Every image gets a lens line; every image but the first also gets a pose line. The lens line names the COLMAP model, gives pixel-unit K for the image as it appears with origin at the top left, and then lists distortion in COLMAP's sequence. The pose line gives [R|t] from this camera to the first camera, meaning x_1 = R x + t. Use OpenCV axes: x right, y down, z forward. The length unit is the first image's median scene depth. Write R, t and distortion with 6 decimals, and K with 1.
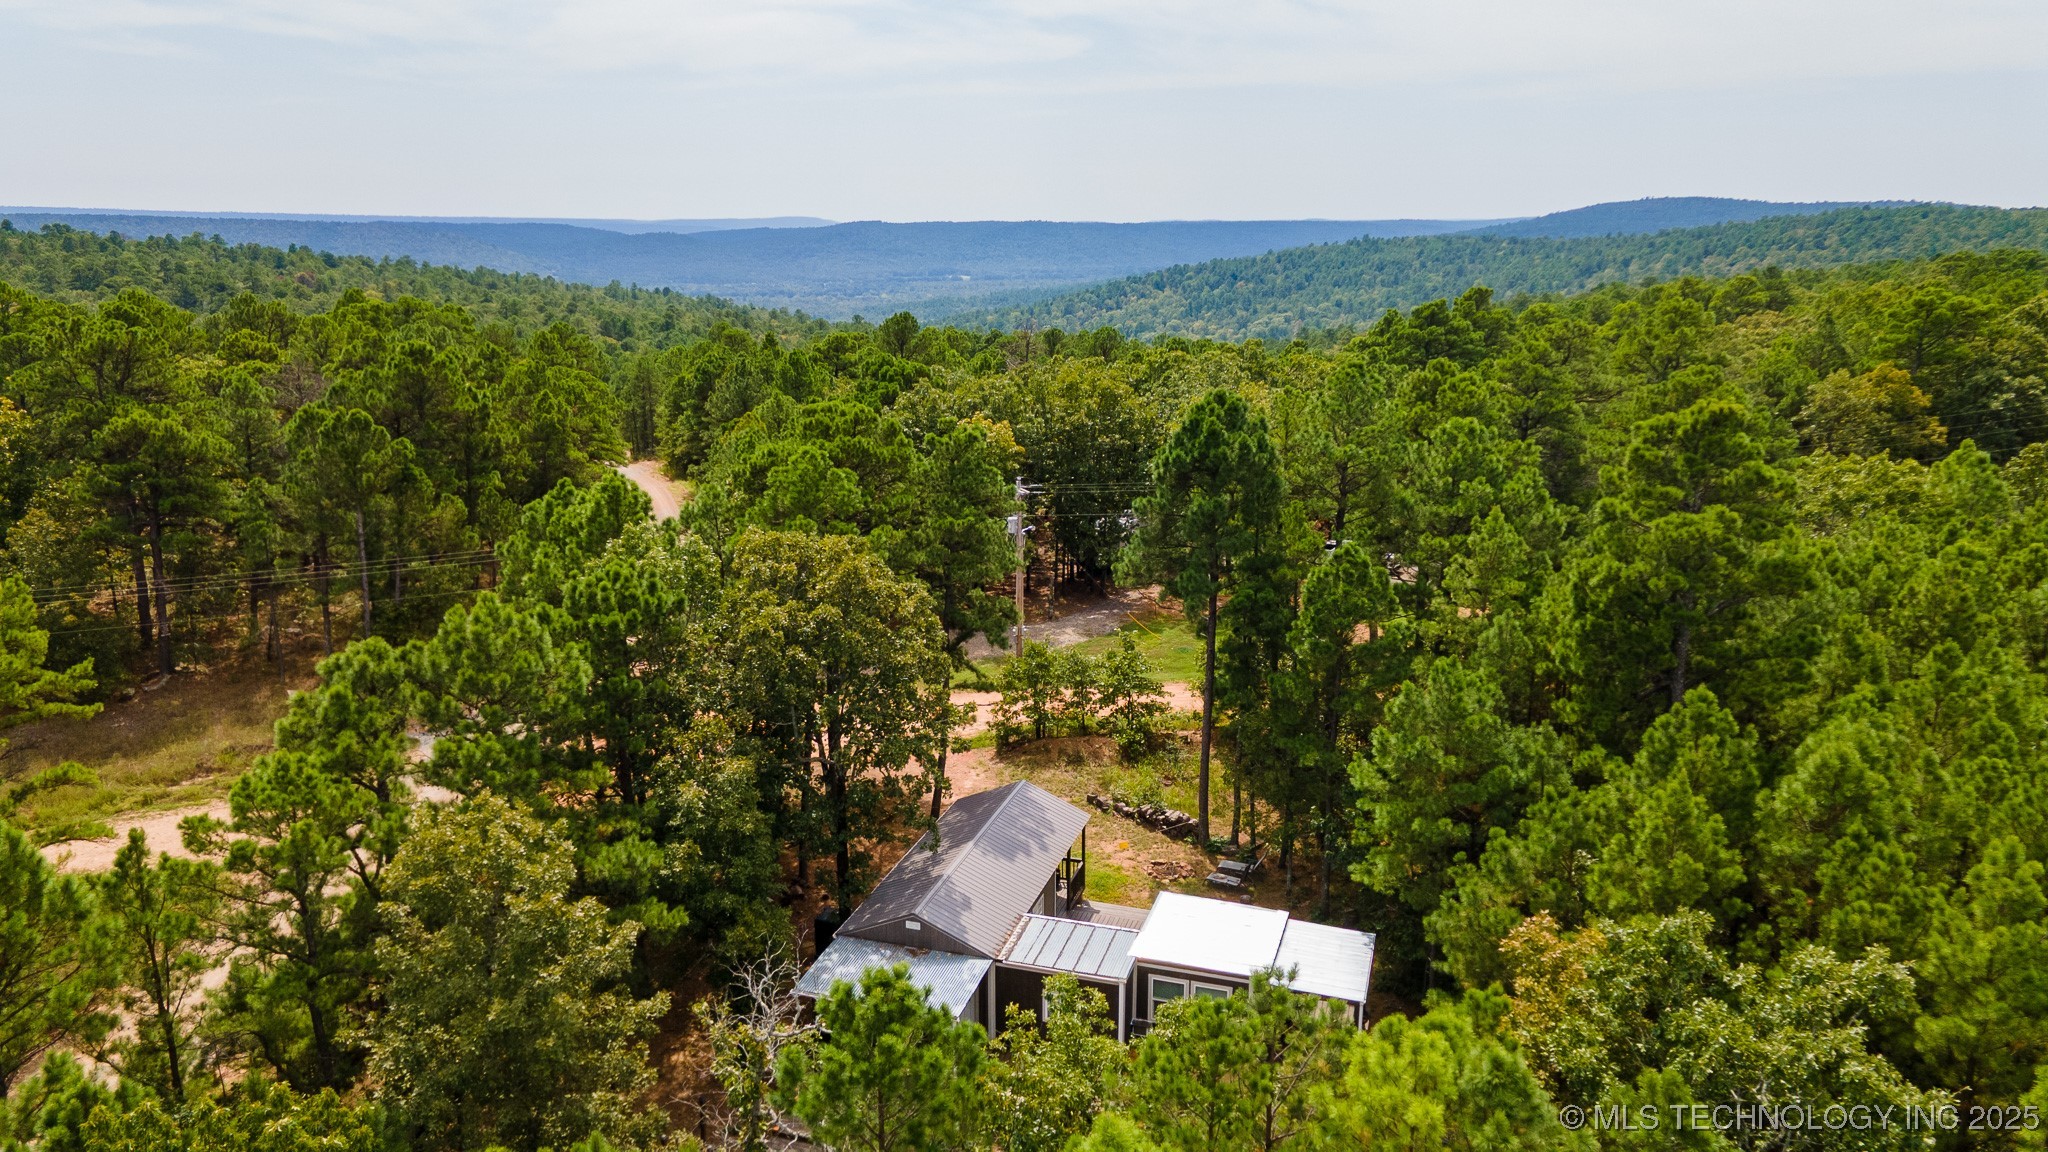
lens RADIAL K [[1480.2, 0, 1006.9], [0, 1480.2, 572.1], [0, 0, 1]] dist [0.034245, 0.021729]
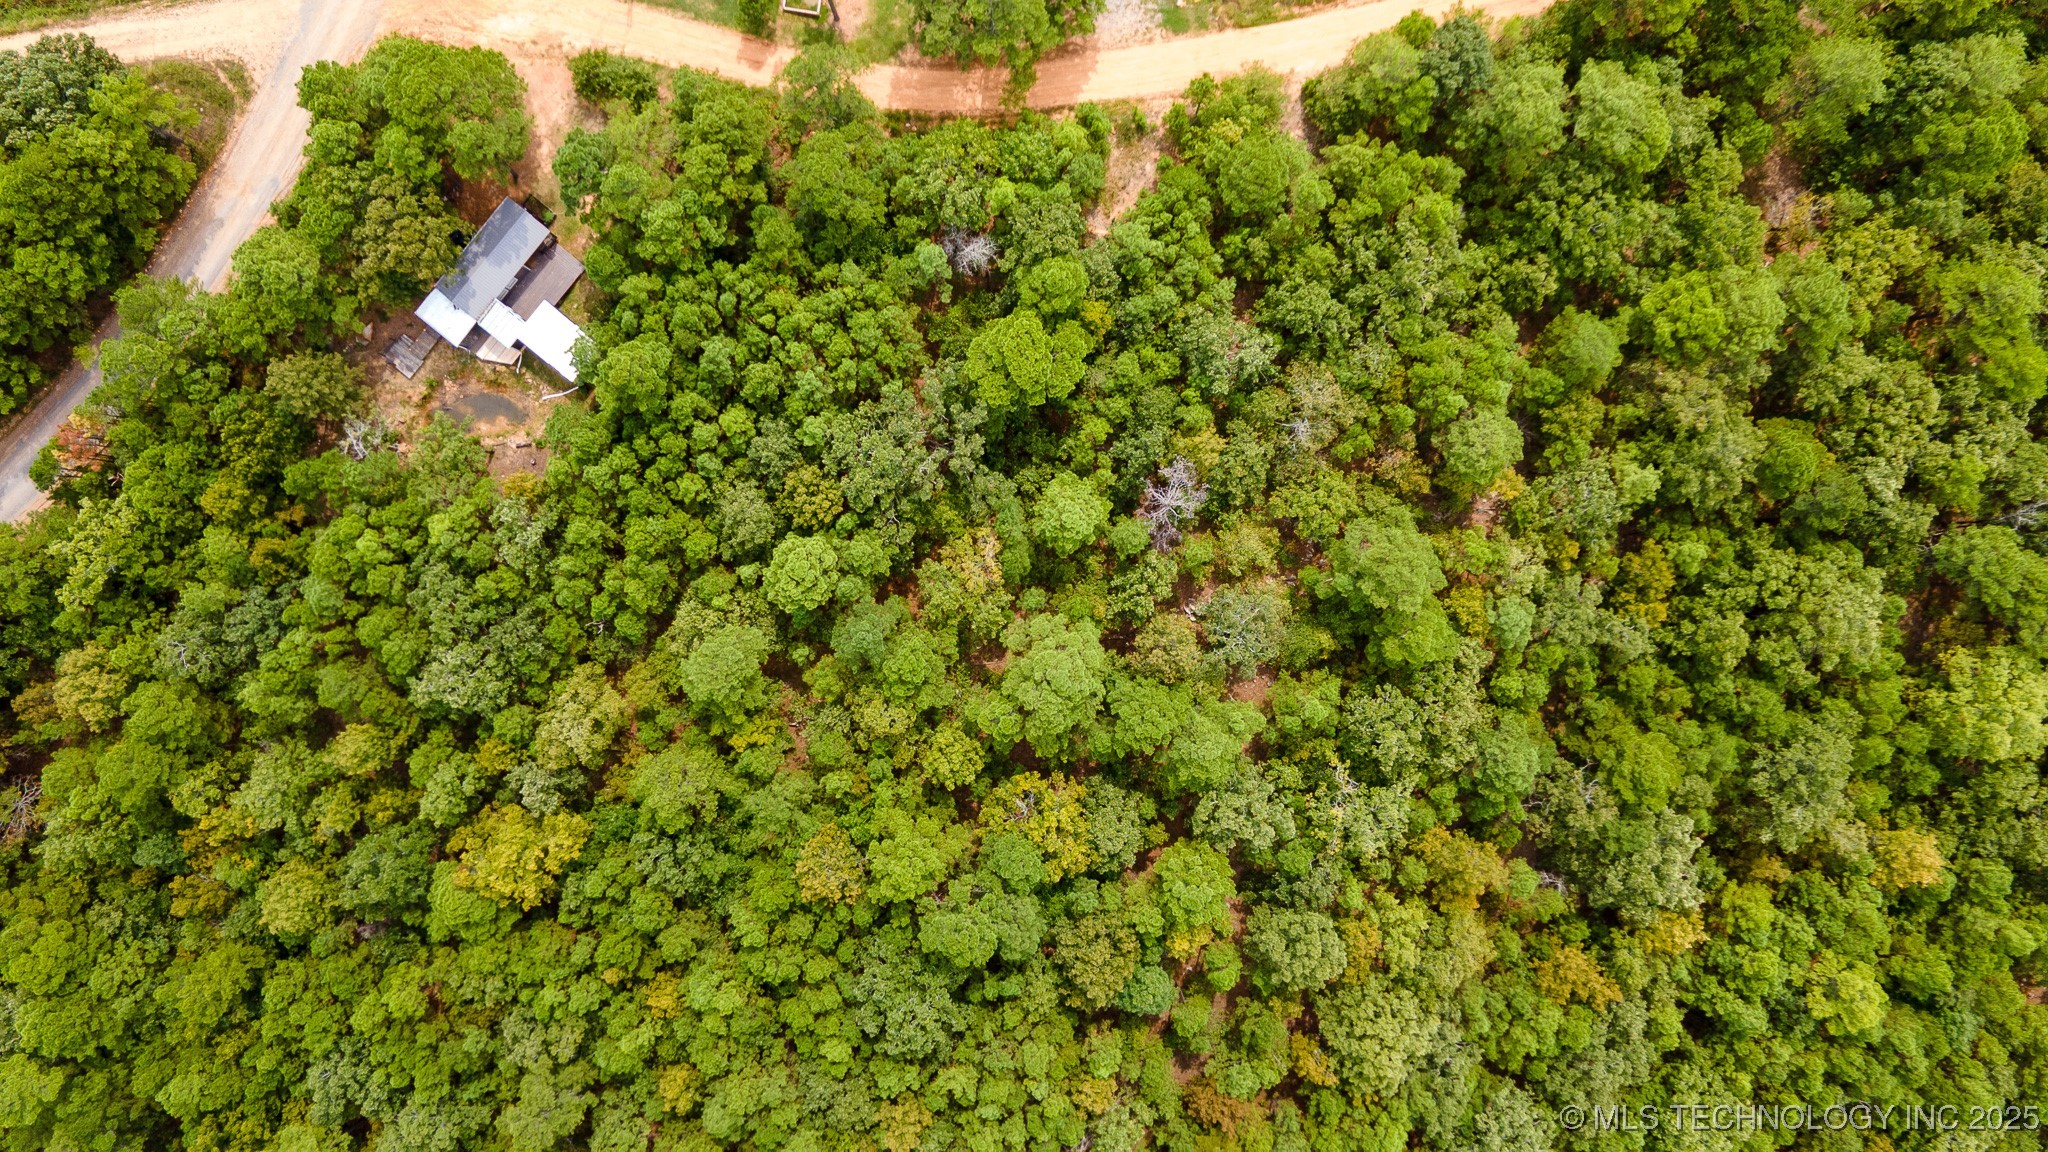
lens RADIAL K [[1480.2, 0, 1018.4], [0, 1480.2, 586.0], [0, 0, 1]] dist [0.034245, 0.021729]
pose [[0.930985, 0.364973, 0.007830, 0.975078], [-0.091517, 0.212572, 0.972850, -2.202362], [0.353399, -0.906426, 0.231303, 0.112490]]
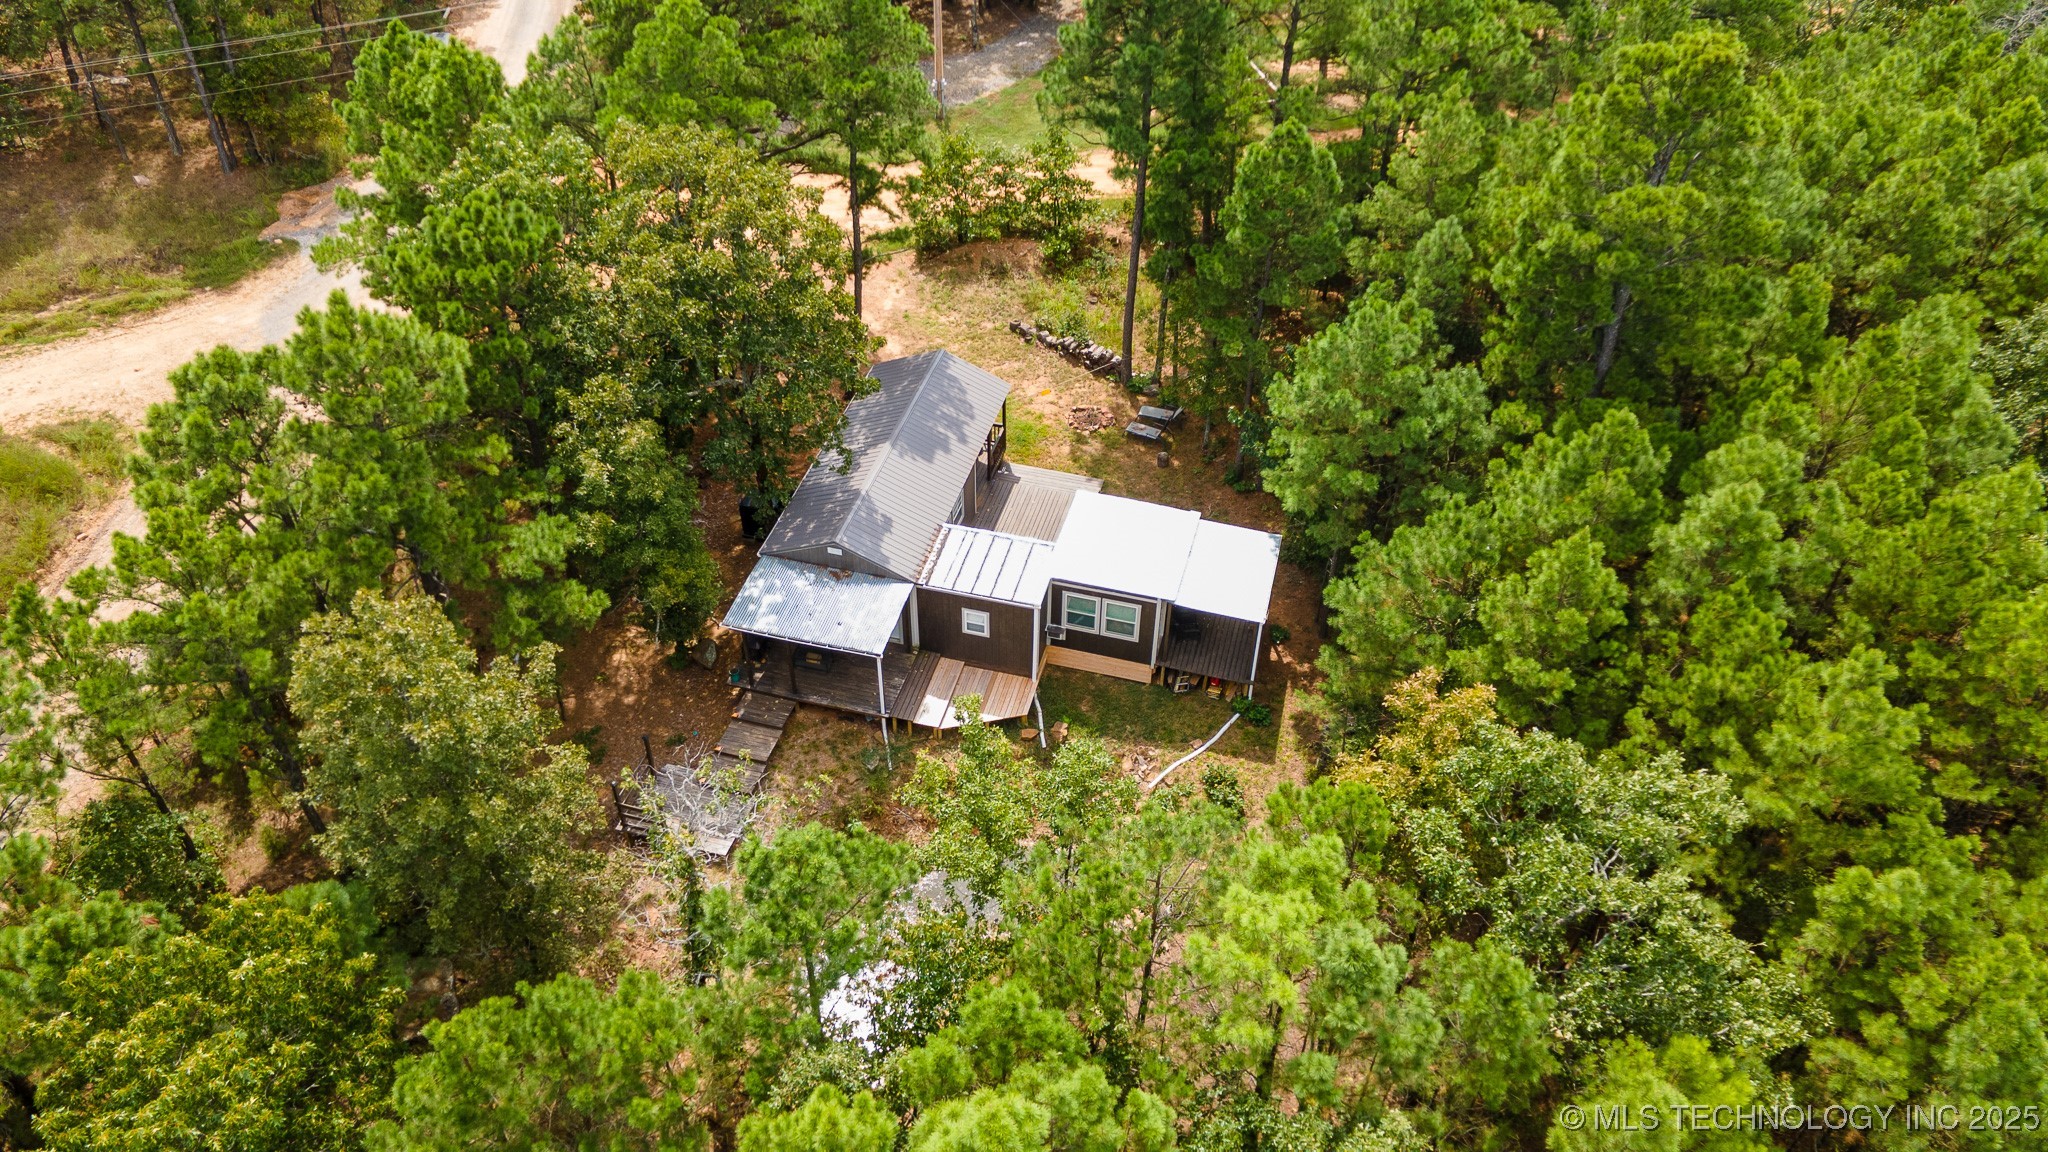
lens RADIAL K [[1480.2, 0, 1011.0], [0, 1480.2, 582.0], [0, 0, 1]] dist [0.034245, 0.021729]
pose [[0.998984, -0.026334, 0.036584, 0.016126], [0.006066, 0.882759, 0.469786, -0.172841], [-0.044667, -0.469087, 0.882022, 0.065469]]
